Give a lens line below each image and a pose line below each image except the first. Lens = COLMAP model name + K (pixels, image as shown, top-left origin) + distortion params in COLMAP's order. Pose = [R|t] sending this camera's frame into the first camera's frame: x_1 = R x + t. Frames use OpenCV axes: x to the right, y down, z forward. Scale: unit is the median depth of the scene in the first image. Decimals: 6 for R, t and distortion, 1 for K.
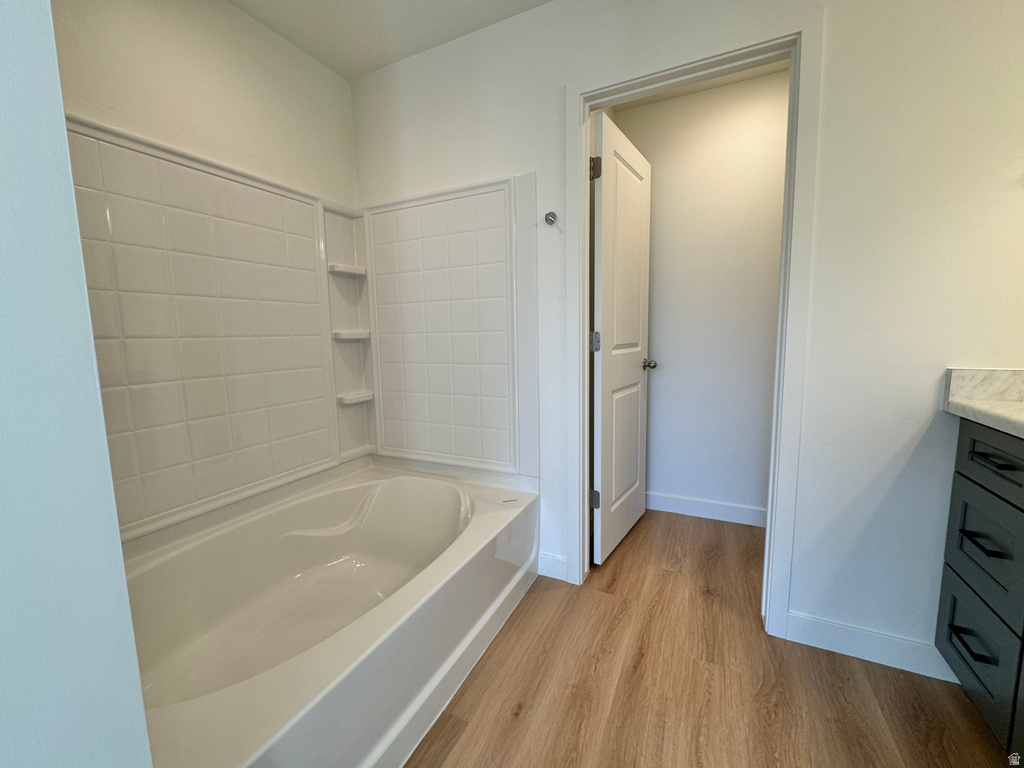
lens RADIAL K [[410.2, 0, 514.9], [0, 410.2, 385.3], [0, 0, 1]] dist [-0.002468, -0.000245]
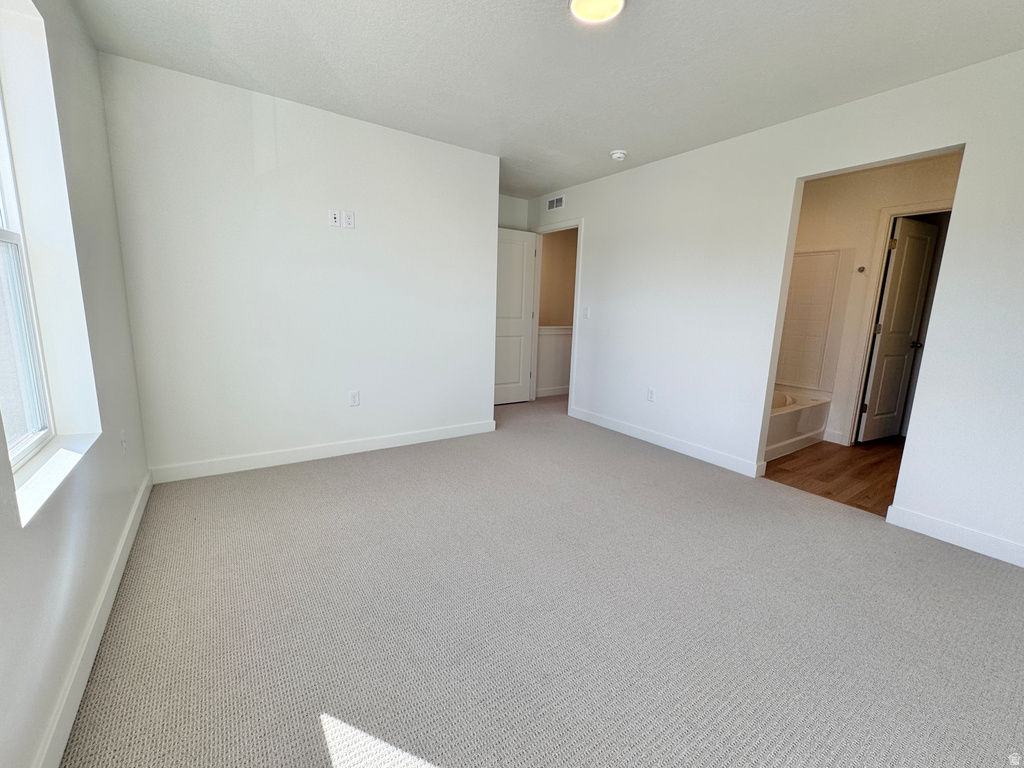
lens RADIAL K [[410.2, 0, 518.8], [0, 410.2, 385.5], [0, 0, 1]] dist [-0.002468, -0.000245]
pose [[0.866741, 0.132825, -0.480747, -0.349685], [-0.109183, 0.991038, 0.076965, 0.217378], [0.486661, -0.014220, 0.873475, -1.715328]]
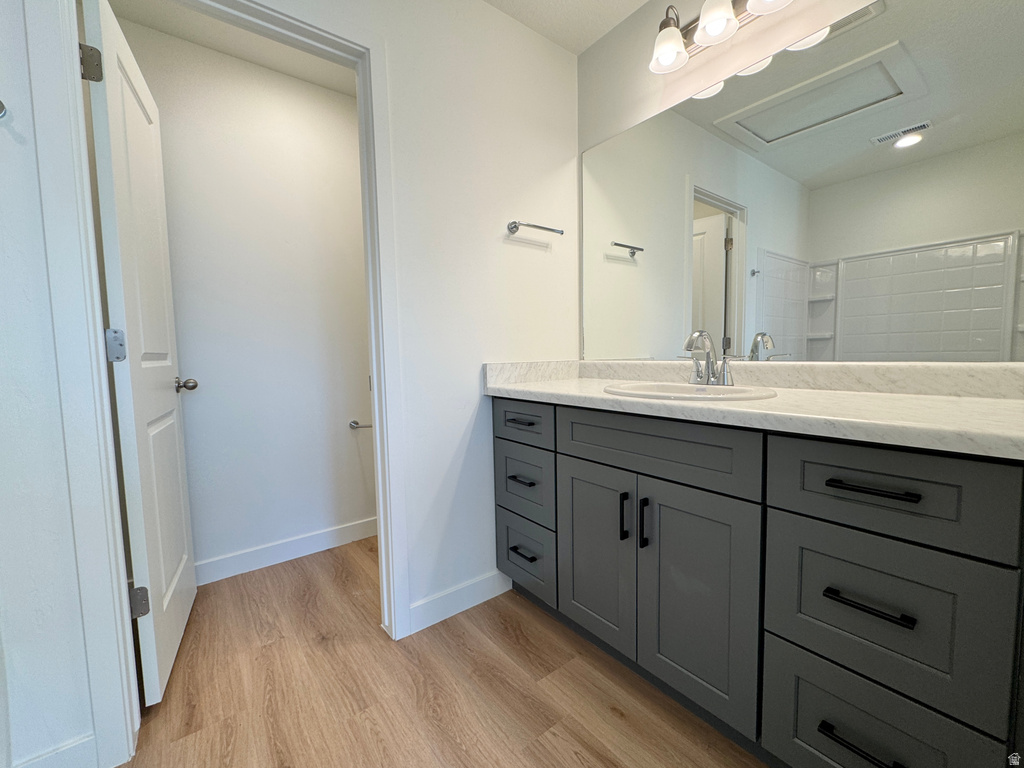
lens RADIAL K [[426.7, 0, 520.0], [0, 426.7, 384.7], [0, 0, 1]] dist [-0.001618, -0.000486]
pose [[0.430405, -0.058552, 0.900735, -0.126172], [0.125732, 0.992055, 0.004409, 0.026866], [-0.893836, 0.111353, 0.434347, 0.196050]]
